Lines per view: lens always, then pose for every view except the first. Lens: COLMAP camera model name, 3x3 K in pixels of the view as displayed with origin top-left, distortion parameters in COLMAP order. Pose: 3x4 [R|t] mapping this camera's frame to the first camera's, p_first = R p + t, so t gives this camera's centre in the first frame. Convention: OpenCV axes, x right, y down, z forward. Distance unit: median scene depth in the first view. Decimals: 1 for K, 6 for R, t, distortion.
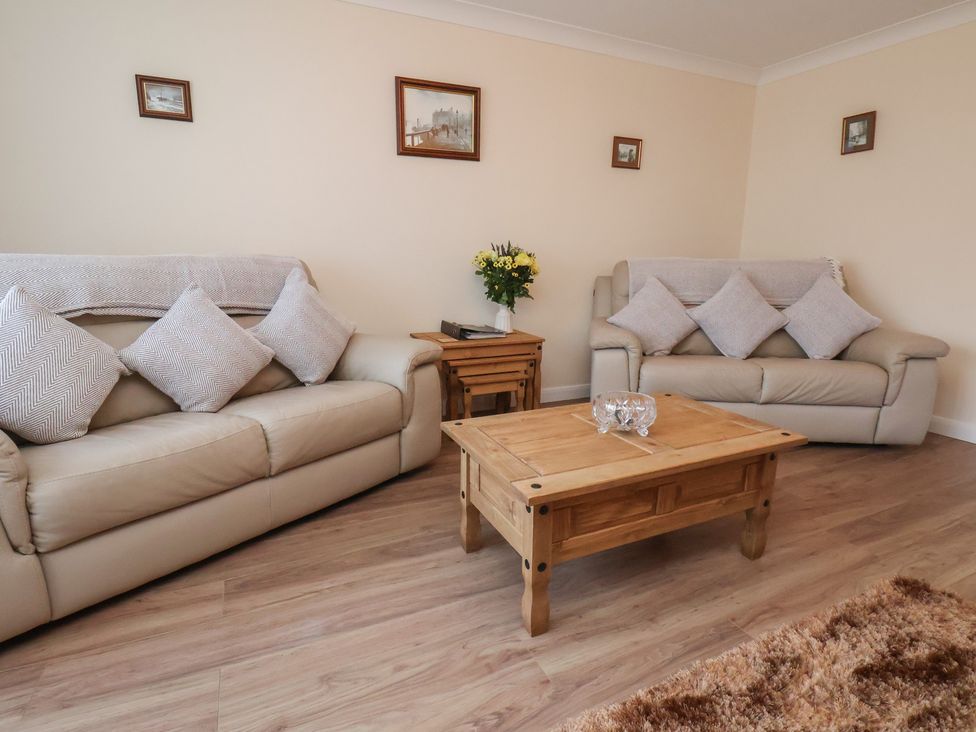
lens RADIAL K [[520.1, 0, 490.0], [0, 520.1, 374.3], [0, 0, 1]] dist [0.001163, -0.011221]
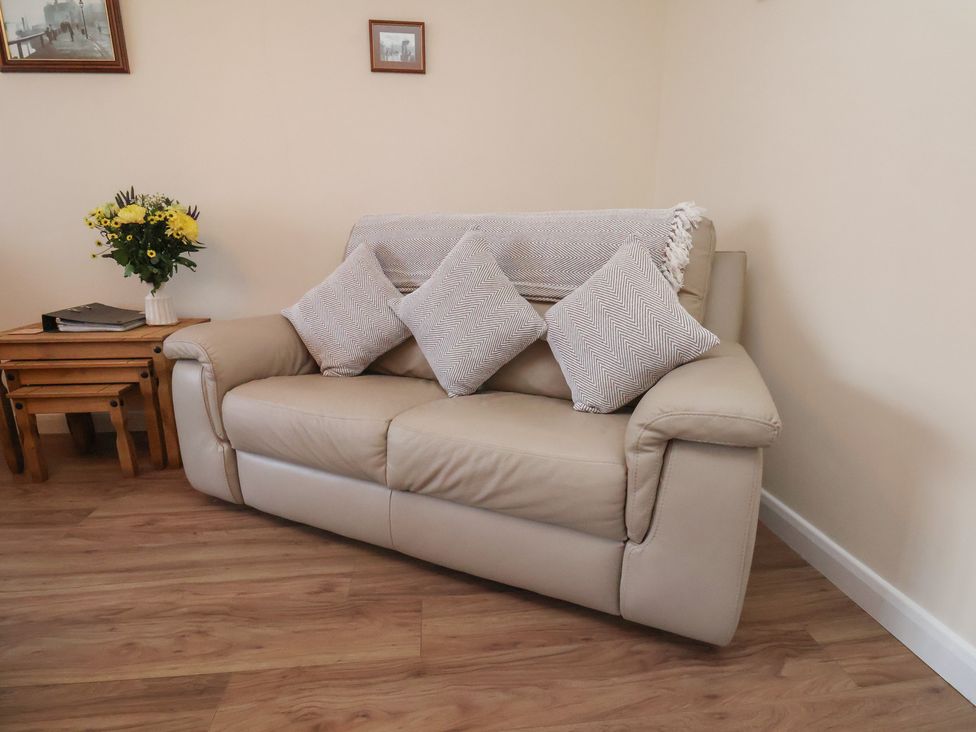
lens RADIAL K [[520.1, 0, 490.0], [0, 520.1, 374.3], [0, 0, 1]] dist [0.001163, -0.011221]
pose [[0.947544, 0.079710, -0.309527, 0.718799], [-0.071549, 0.996726, 0.037649, -0.076835], [0.311514, -0.013528, 0.950145, 0.524434]]
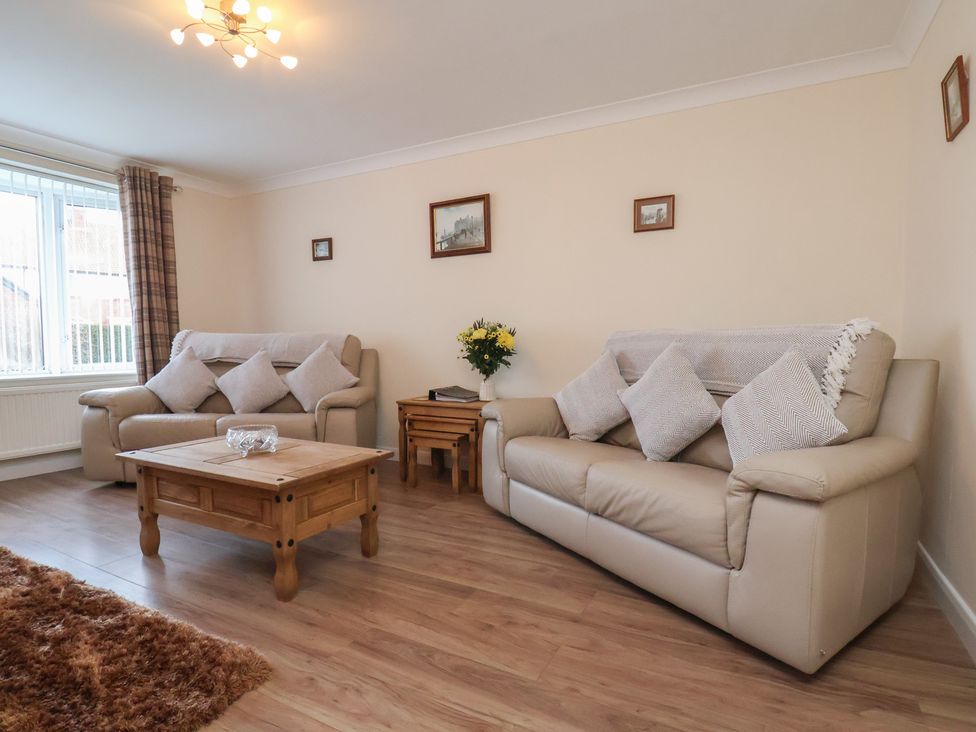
lens RADIAL K [[520.1, 0, 490.0], [0, 520.1, 374.3], [0, 0, 1]] dist [0.001163, -0.011221]
pose [[0.597816, 0.040877, -0.800590, 0.978487], [-0.175445, 0.981159, -0.080912, -0.050869], [0.782199, 0.188830, 0.593724, 0.382791]]
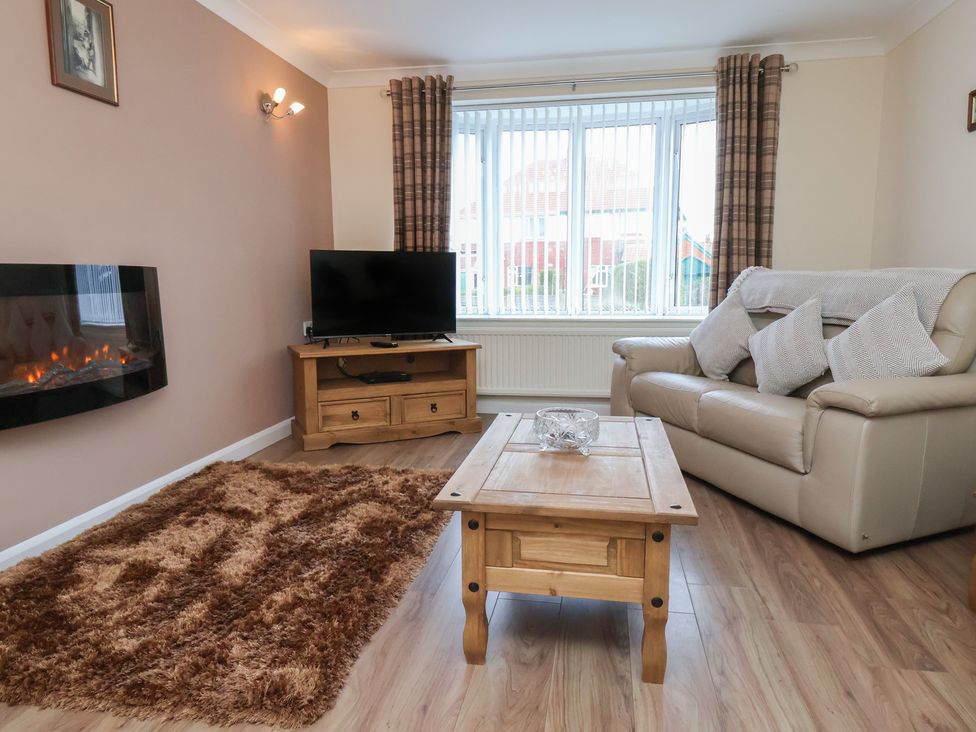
lens RADIAL K [[652.1, 0, 488.0], [0, 652.1, 366.0], [0, 0, 1]] dist [-0.000739, -0.000845]
pose [[-0.572443, 0.100910, -0.813711, 0.741762], [-0.185891, 0.950586, 0.248657, -0.170000], [0.798595, 0.293604, -0.525398, 0.856150]]
